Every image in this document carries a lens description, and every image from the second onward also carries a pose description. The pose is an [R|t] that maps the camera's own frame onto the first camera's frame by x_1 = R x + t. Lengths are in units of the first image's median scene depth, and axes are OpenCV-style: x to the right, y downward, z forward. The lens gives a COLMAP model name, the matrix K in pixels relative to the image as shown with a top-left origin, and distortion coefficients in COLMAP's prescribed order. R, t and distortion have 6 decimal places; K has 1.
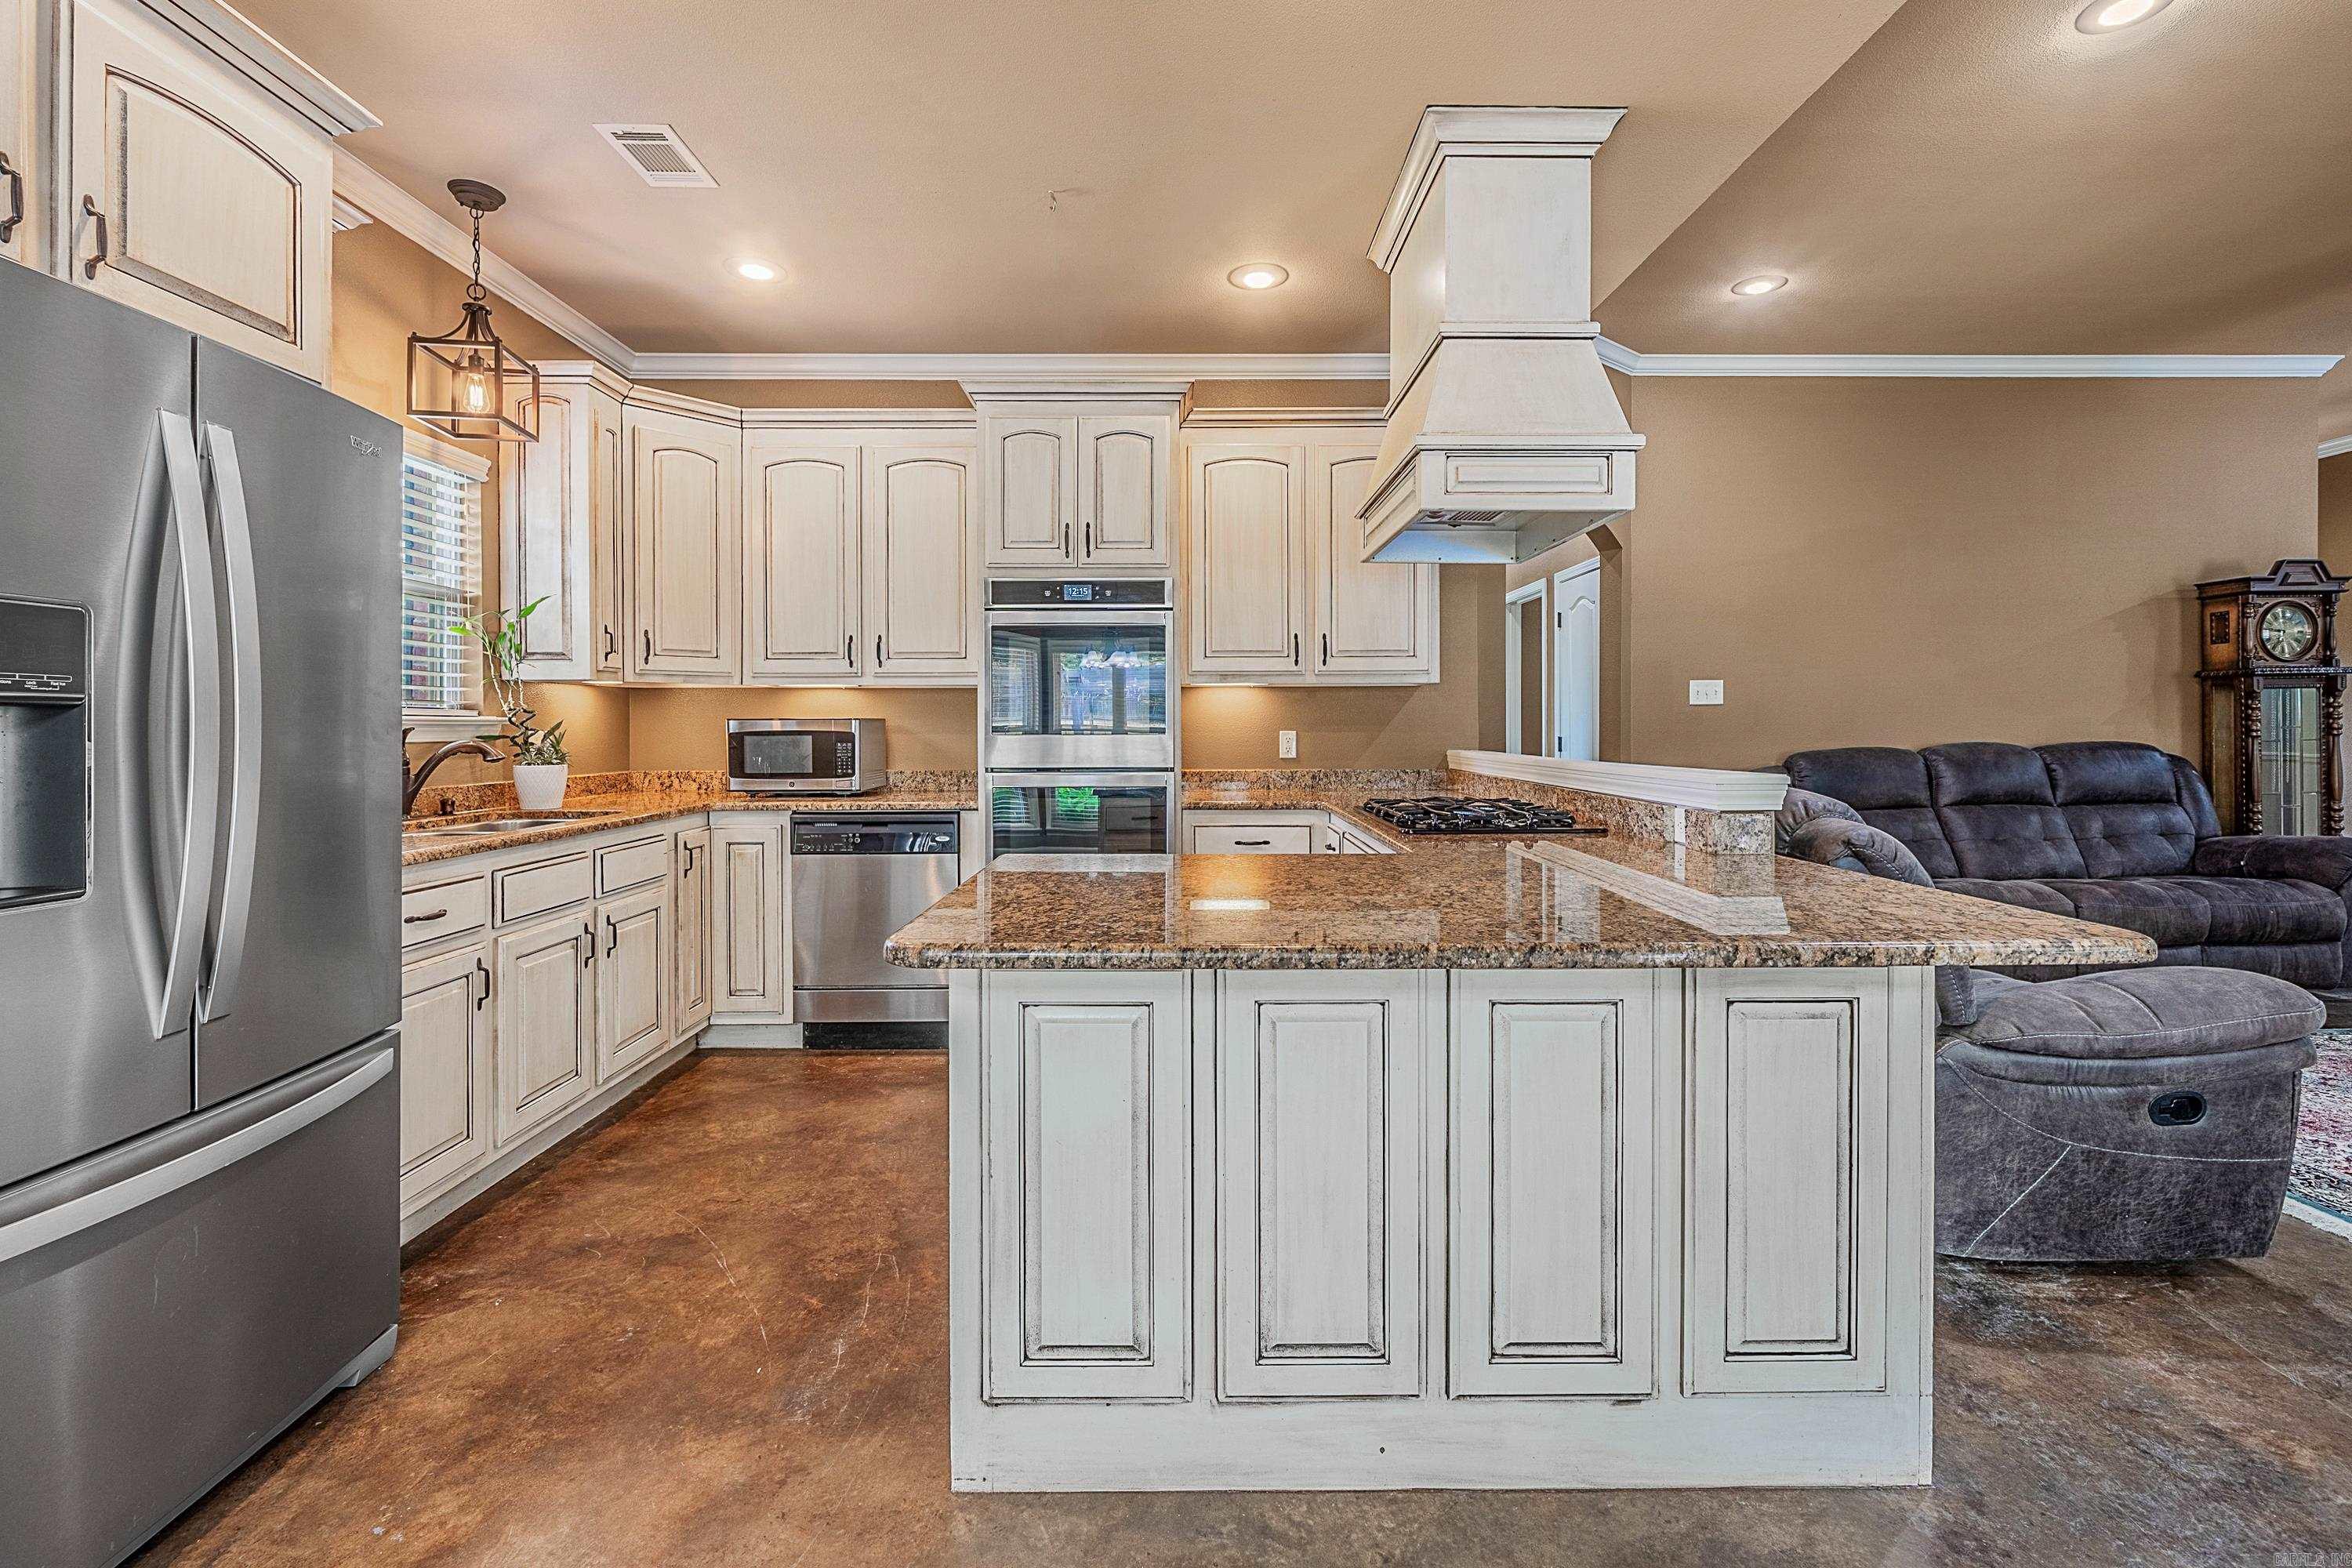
lens RADIAL K [[1011.4, 0, 1174.5], [0, 1011.4, 728.8], [0, 0, 1]] dist [-0.008527, -0.000247]
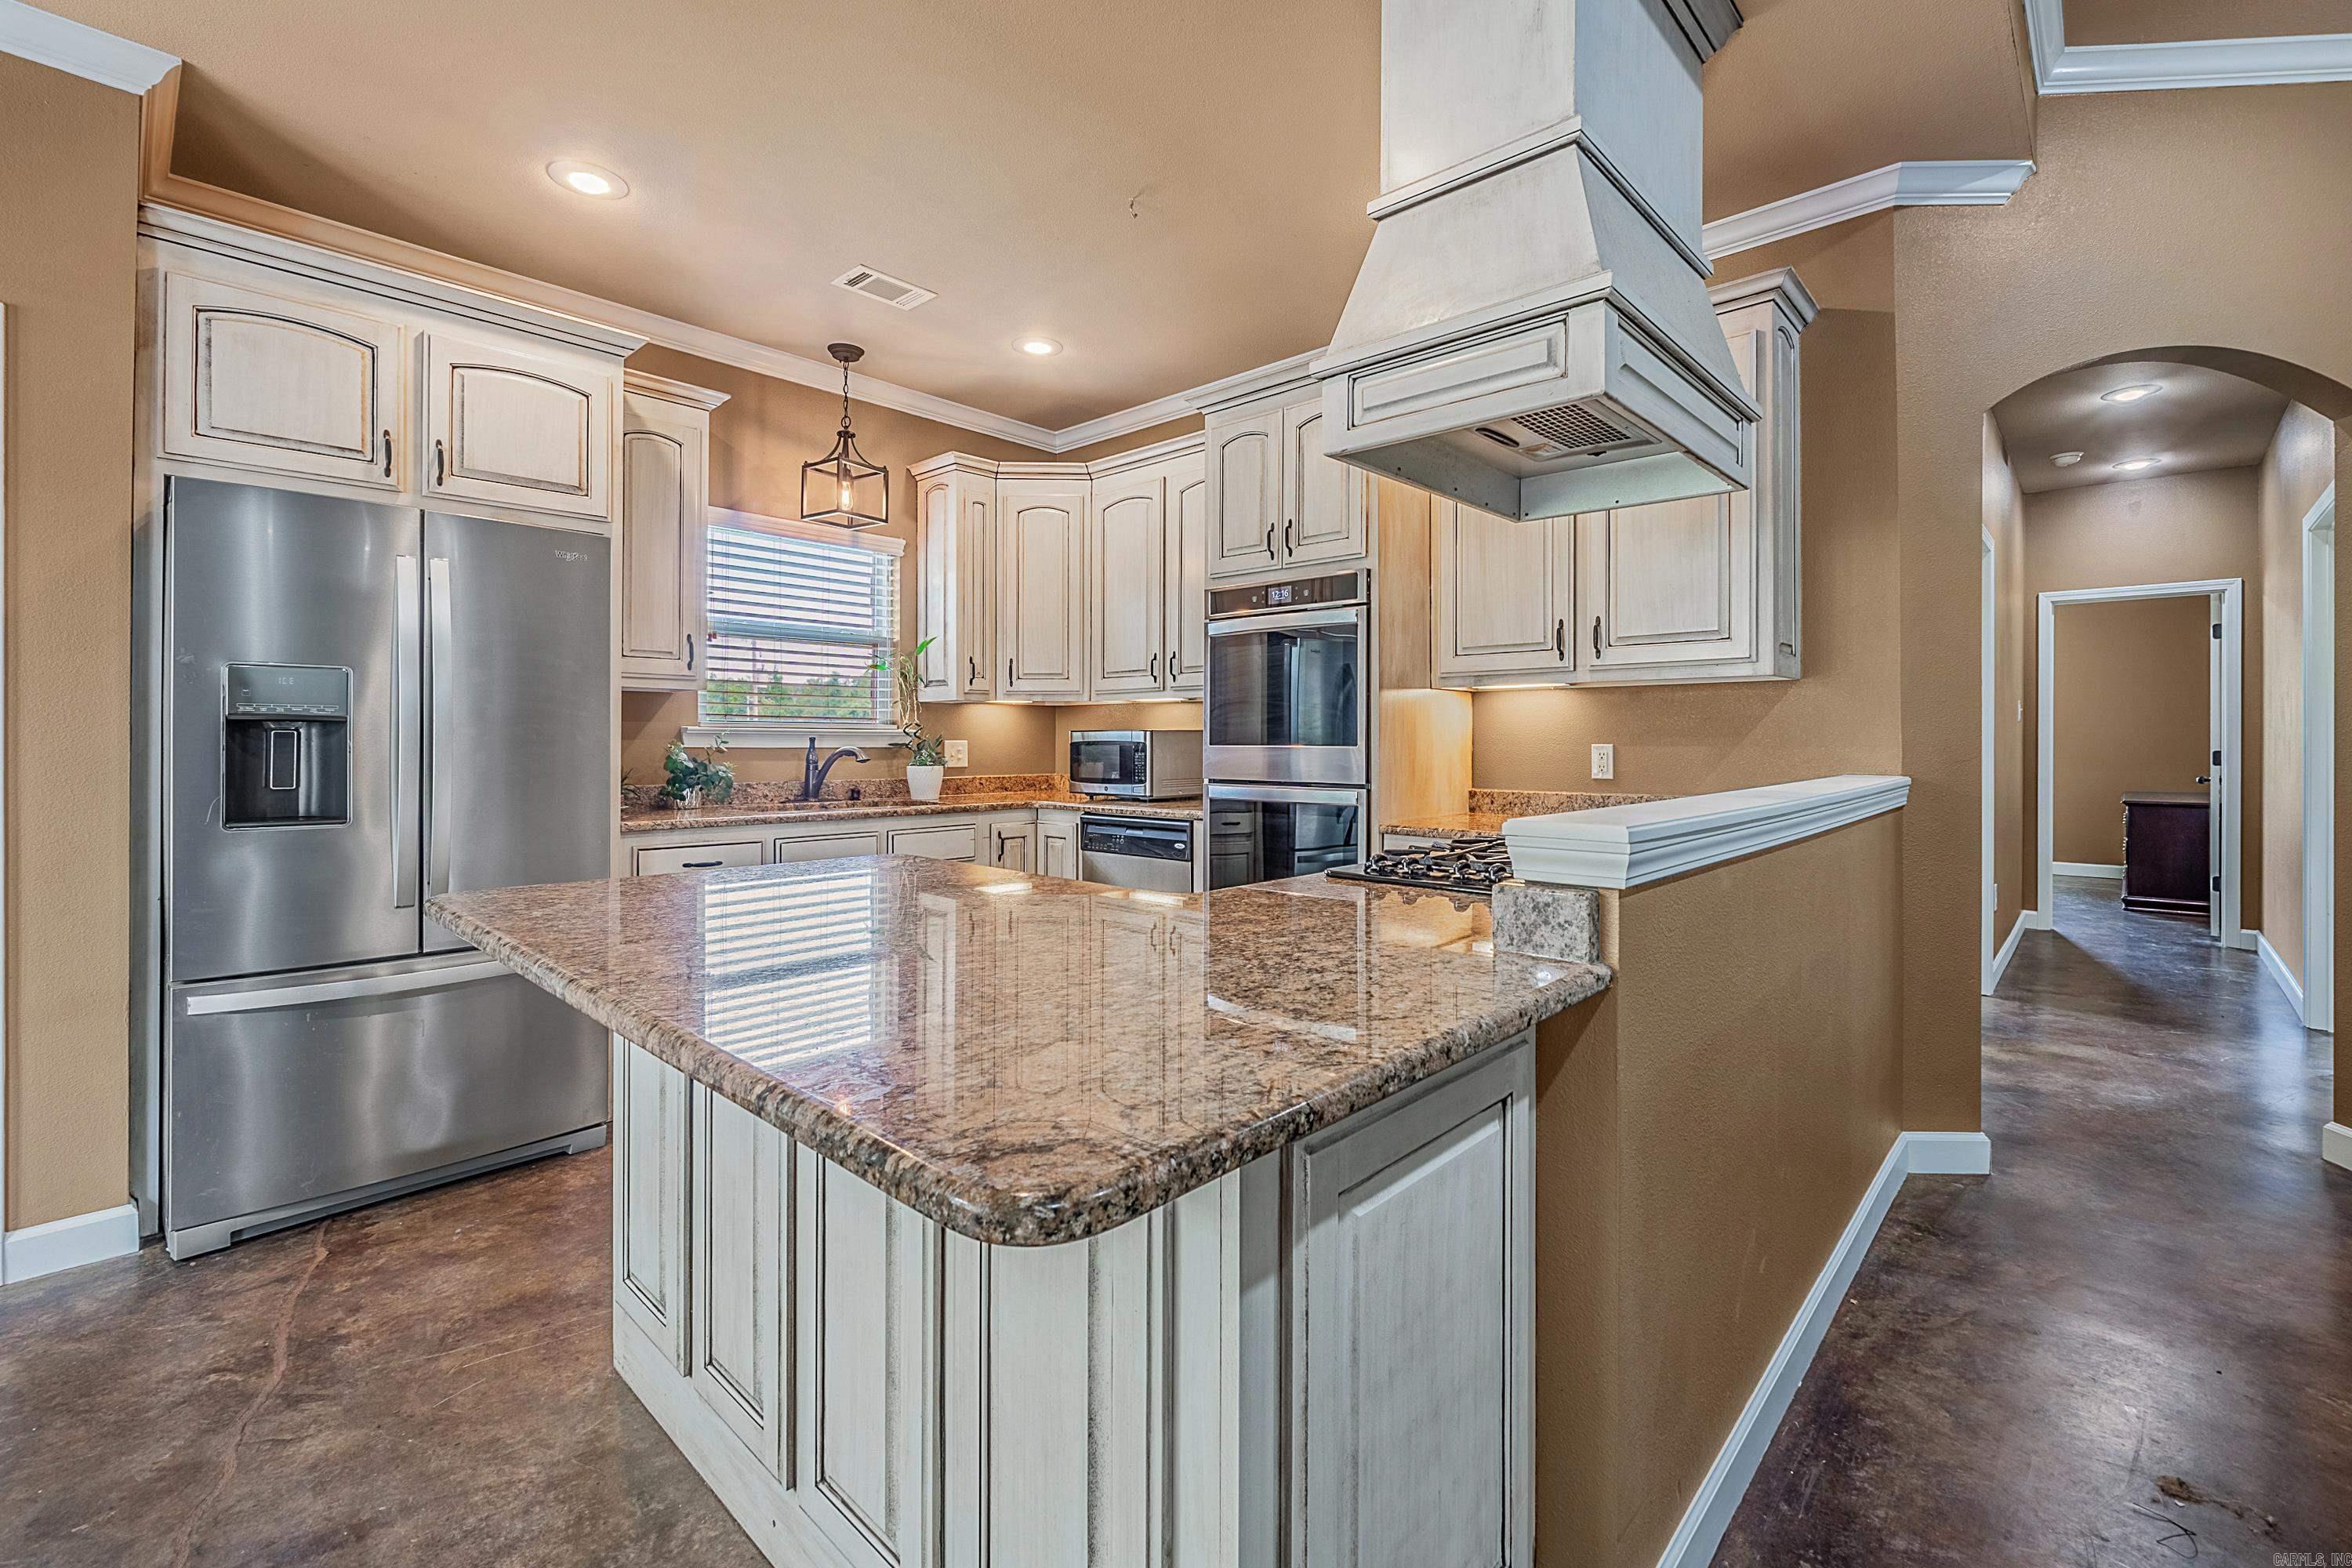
lens RADIAL K [[1011.4, 0, 1174.5], [0, 1011.4, 728.8], [0, 0, 1]] dist [-0.008527, -0.000247]
pose [[0.721859, -0.004009, -0.692029, 0.482726], [-0.004893, 0.999929, -0.010896, 0.000208], [0.692023, 0.011251, 0.721788, 0.254570]]
